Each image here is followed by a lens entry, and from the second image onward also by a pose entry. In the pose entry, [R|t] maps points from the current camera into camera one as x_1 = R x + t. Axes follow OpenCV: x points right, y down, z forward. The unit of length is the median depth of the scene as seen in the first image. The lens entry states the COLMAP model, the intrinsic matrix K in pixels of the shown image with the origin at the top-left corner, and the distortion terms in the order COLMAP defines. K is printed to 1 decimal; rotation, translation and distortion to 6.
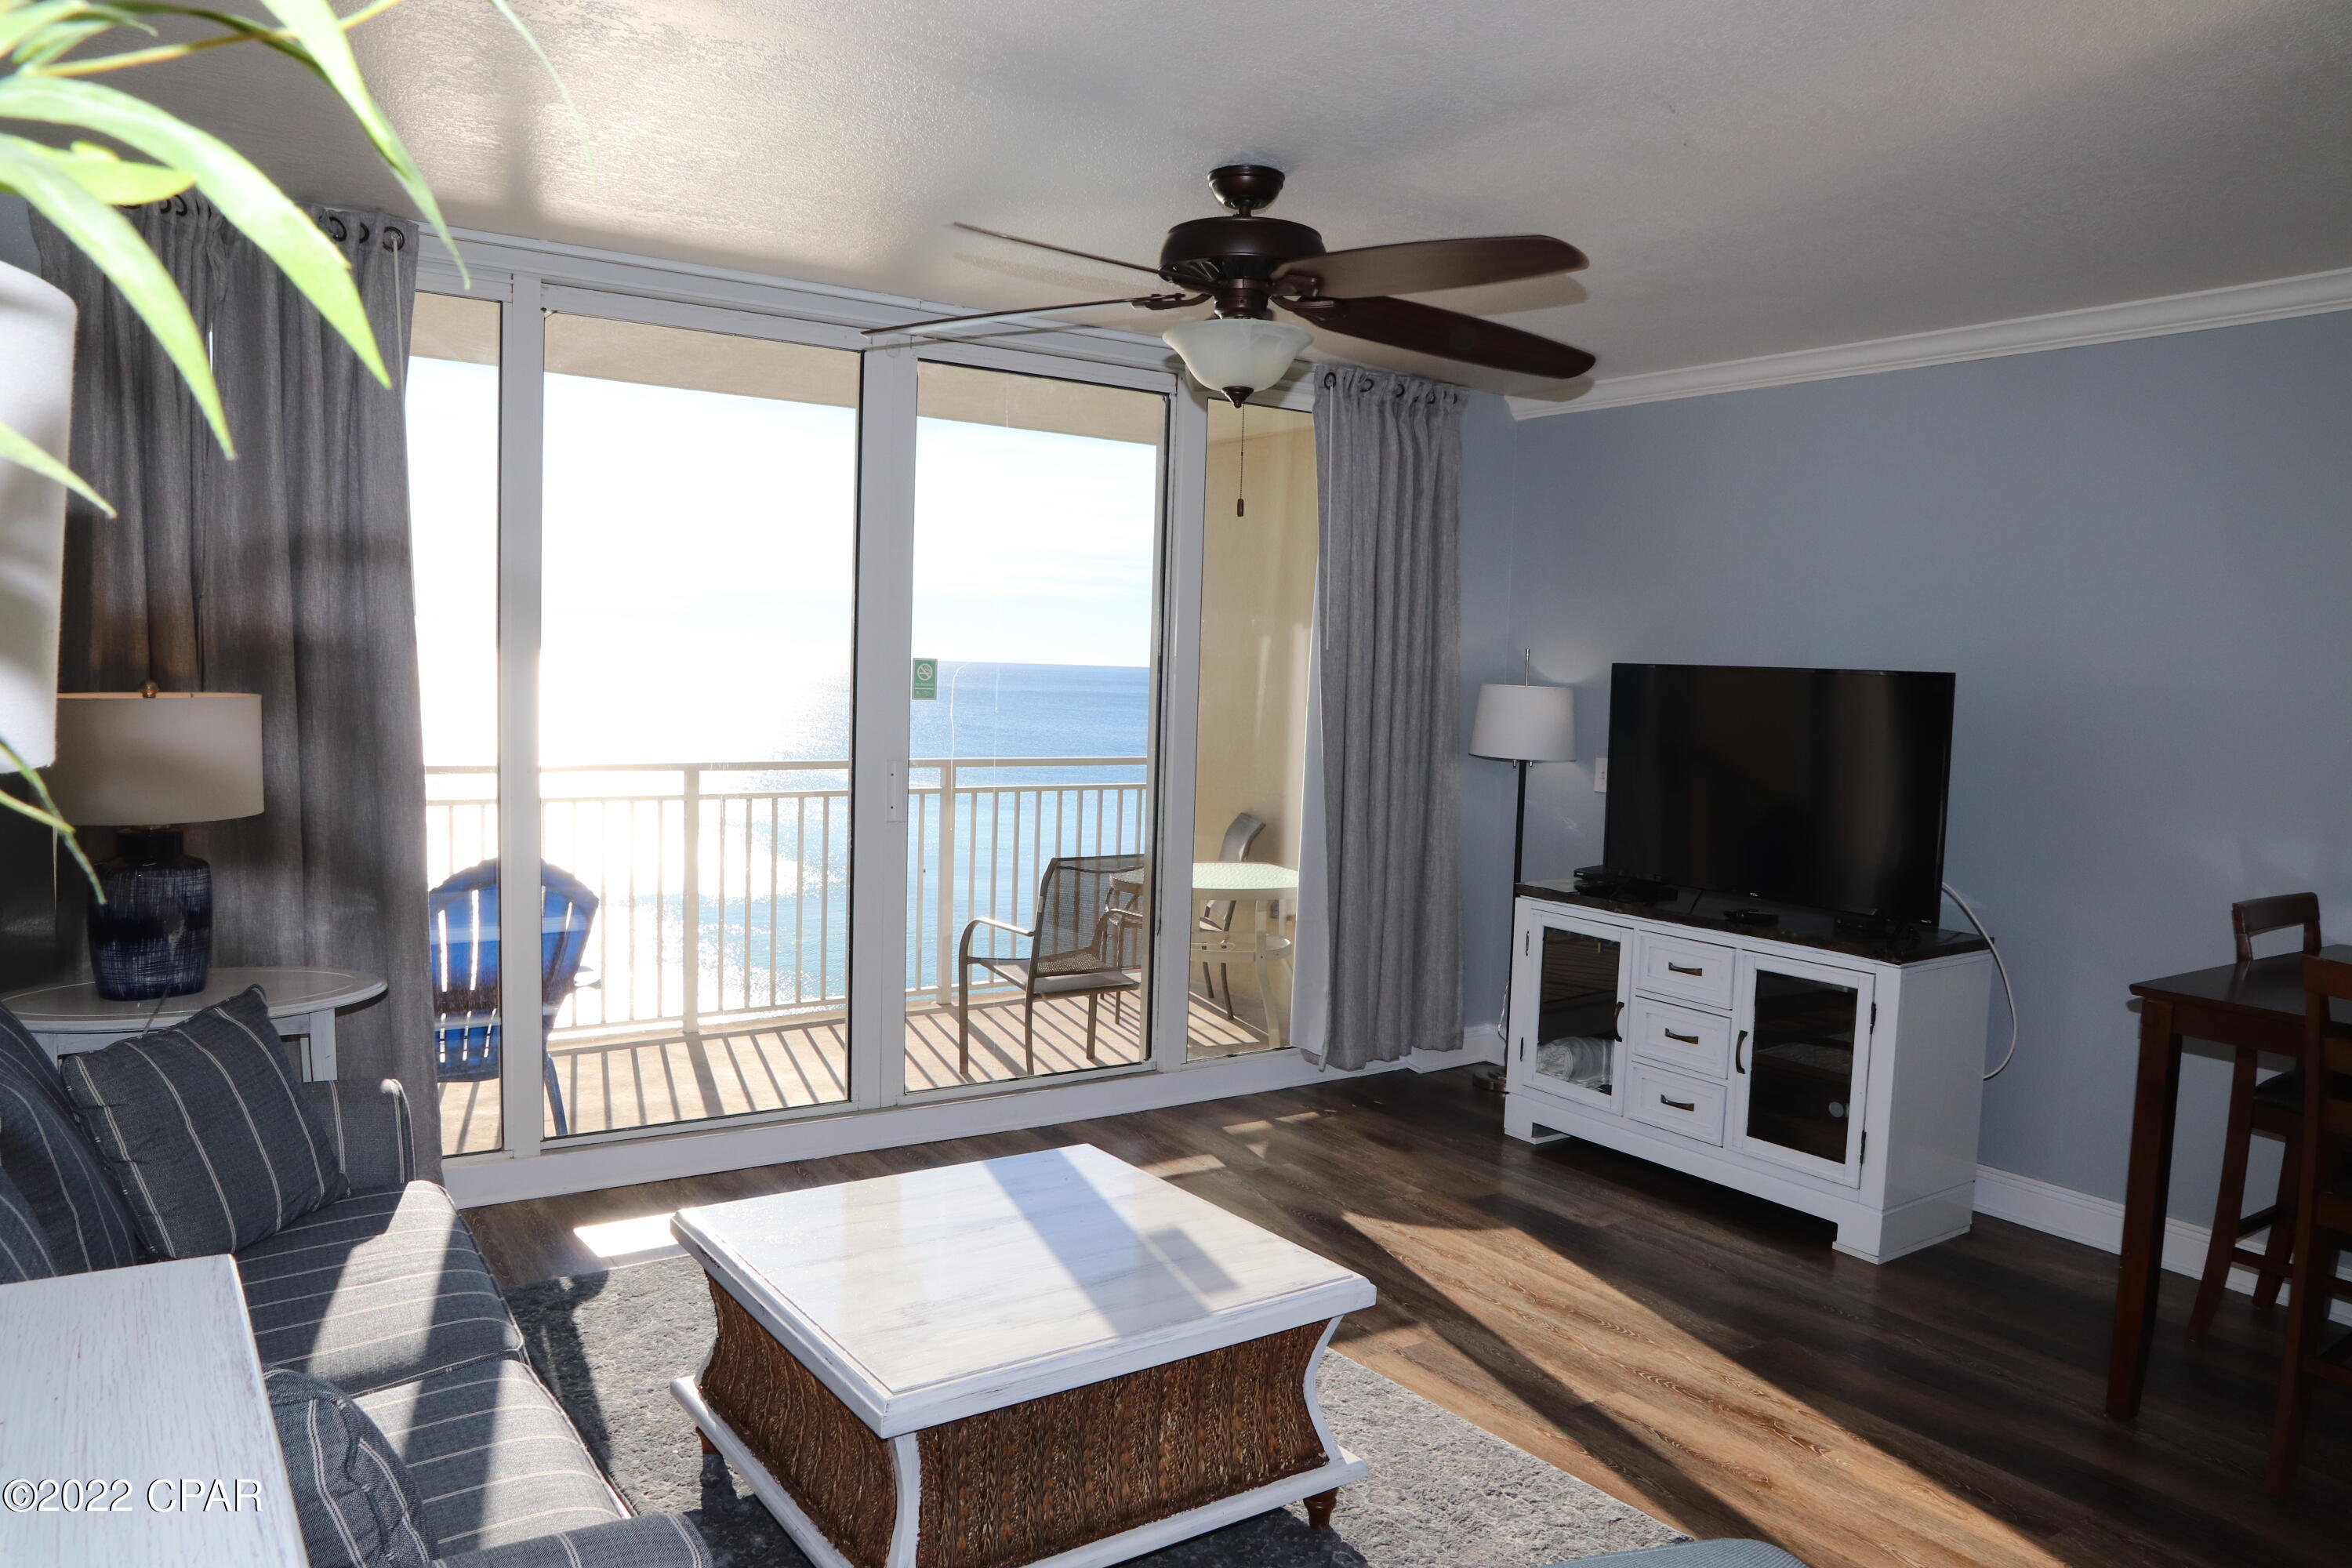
lens RADIAL K [[1628.6, 0, 1182.5], [0, 1628.6, 807.7], [0, 0, 1]] dist [-0.120426, 0.086359]
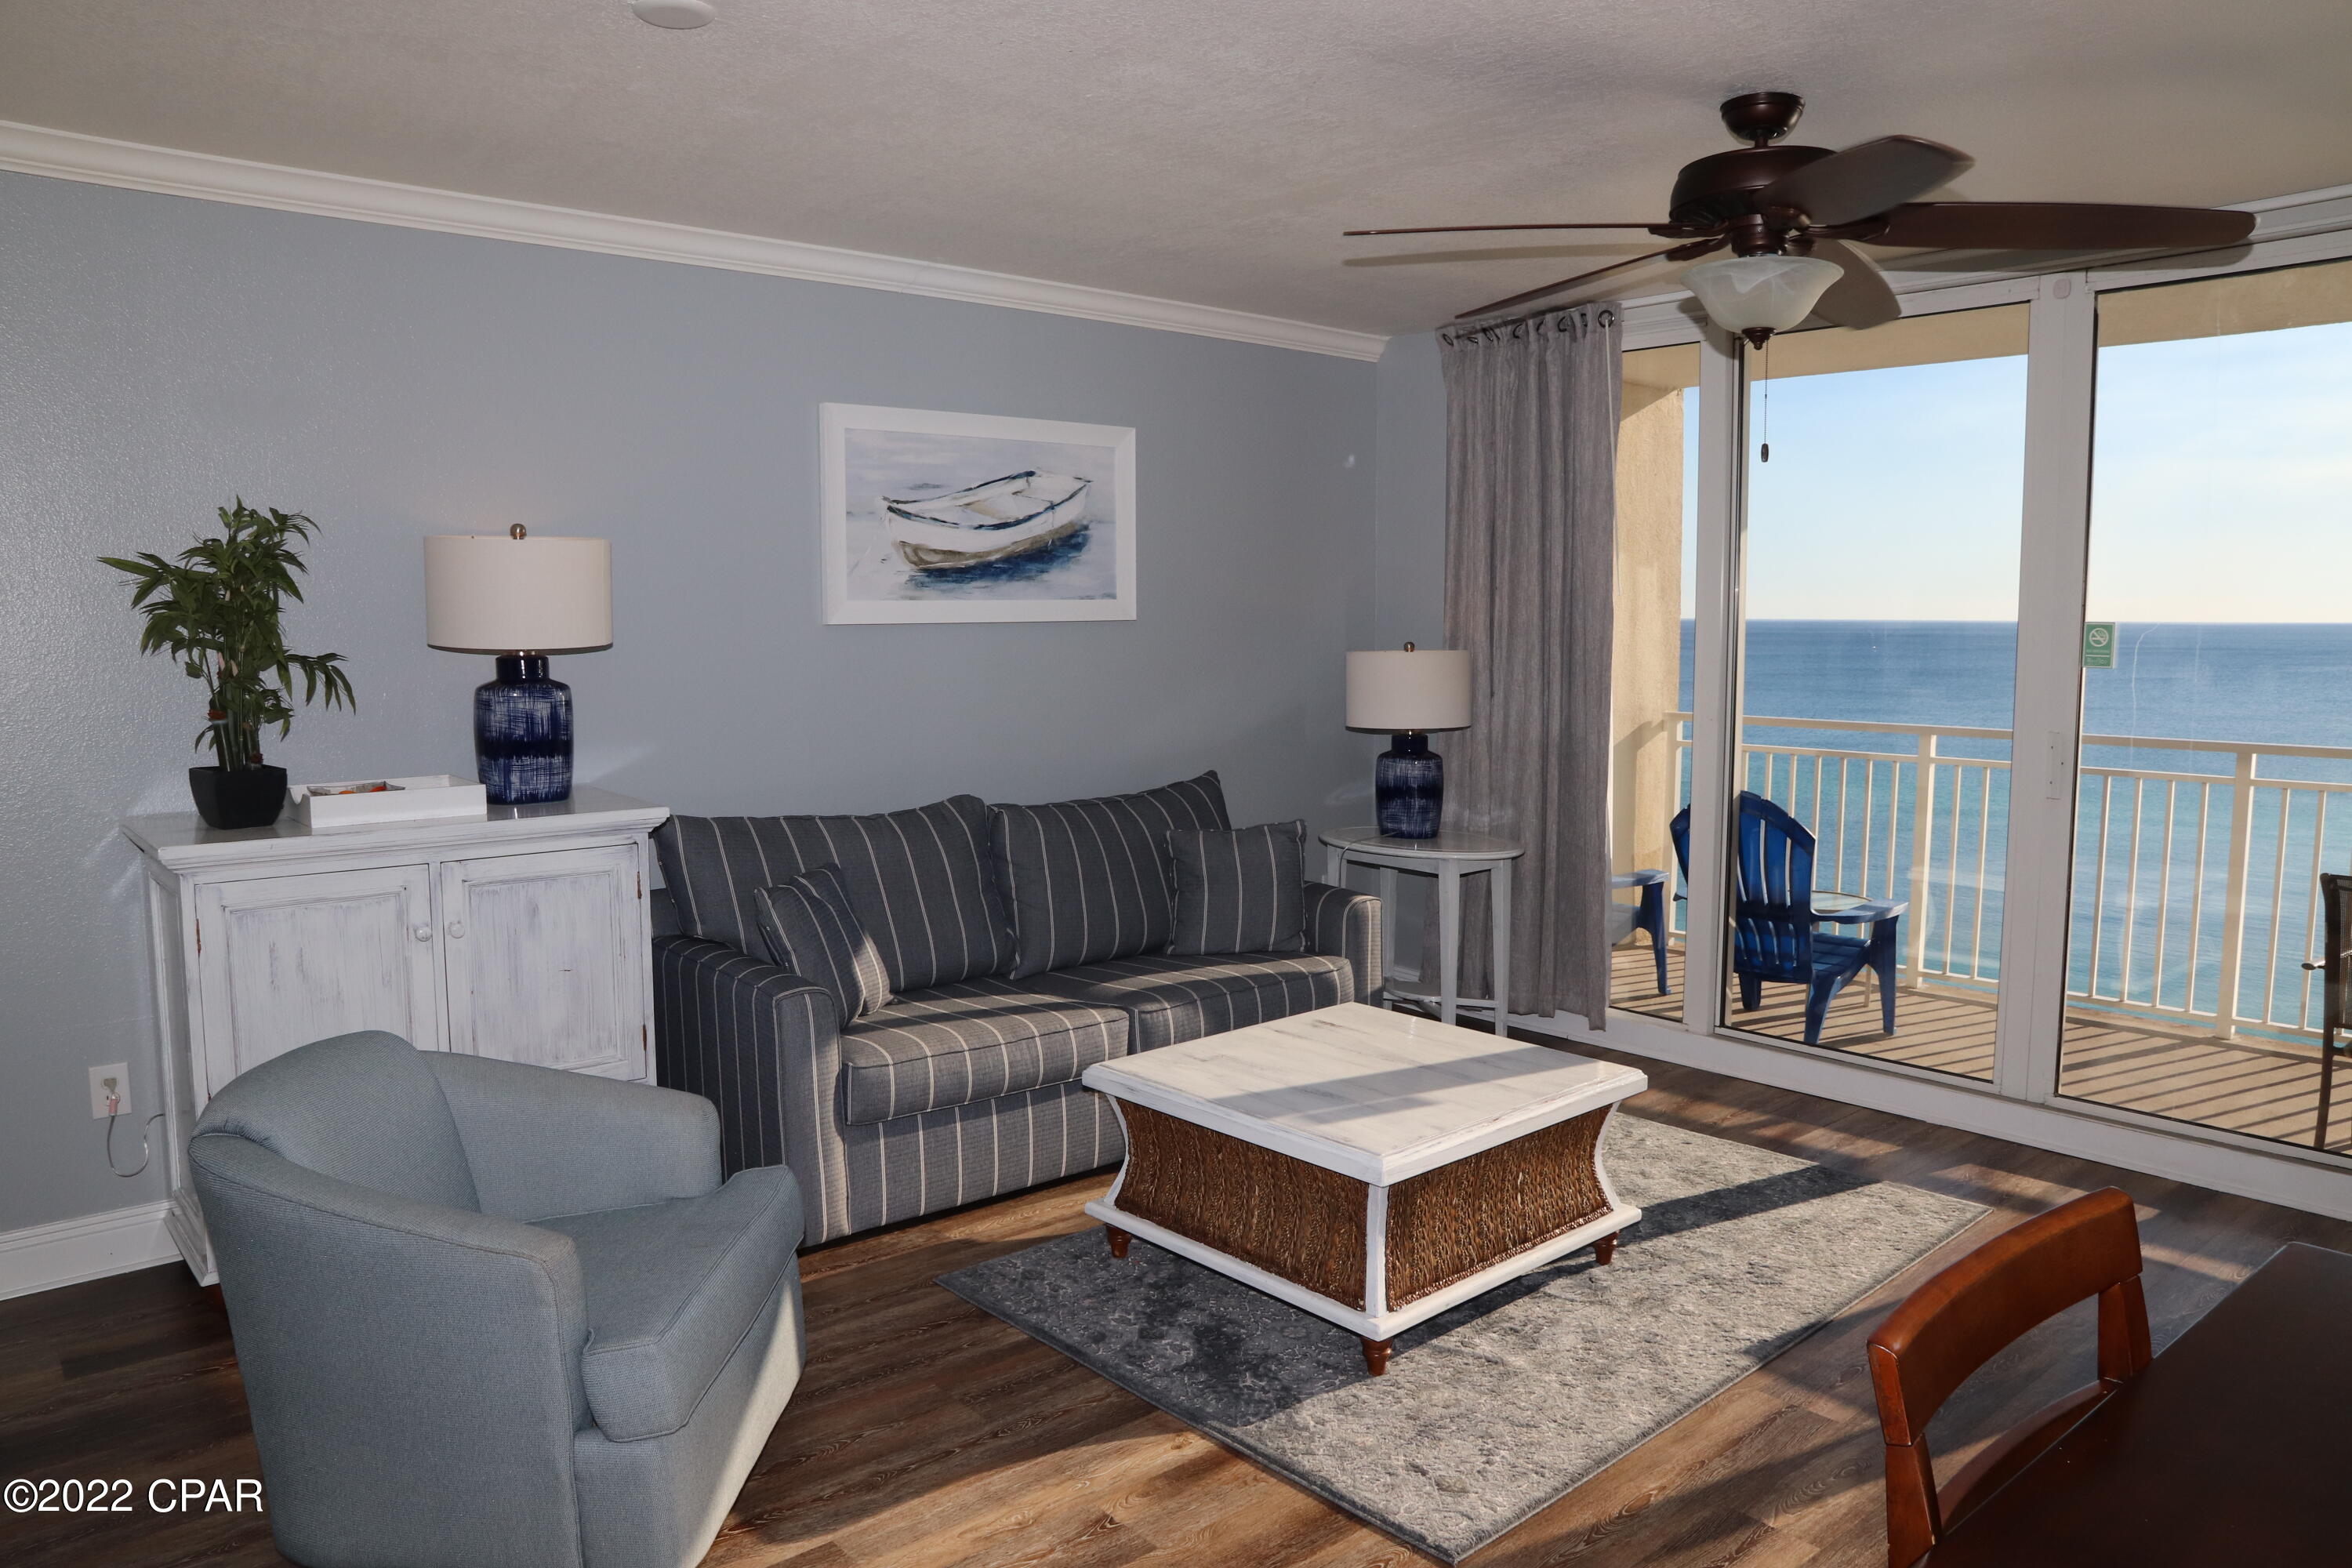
lens RADIAL K [[1628.6, 0, 1182.5], [0, 1628.6, 807.7], [0, 0, 1]] dist [-0.120426, 0.086359]
pose [[0.096823, 0.086313, -0.991552, 0.973328], [-0.081341, 0.993586, 0.078547, -0.024550], [0.991972, 0.073048, 0.103223, 0.591601]]
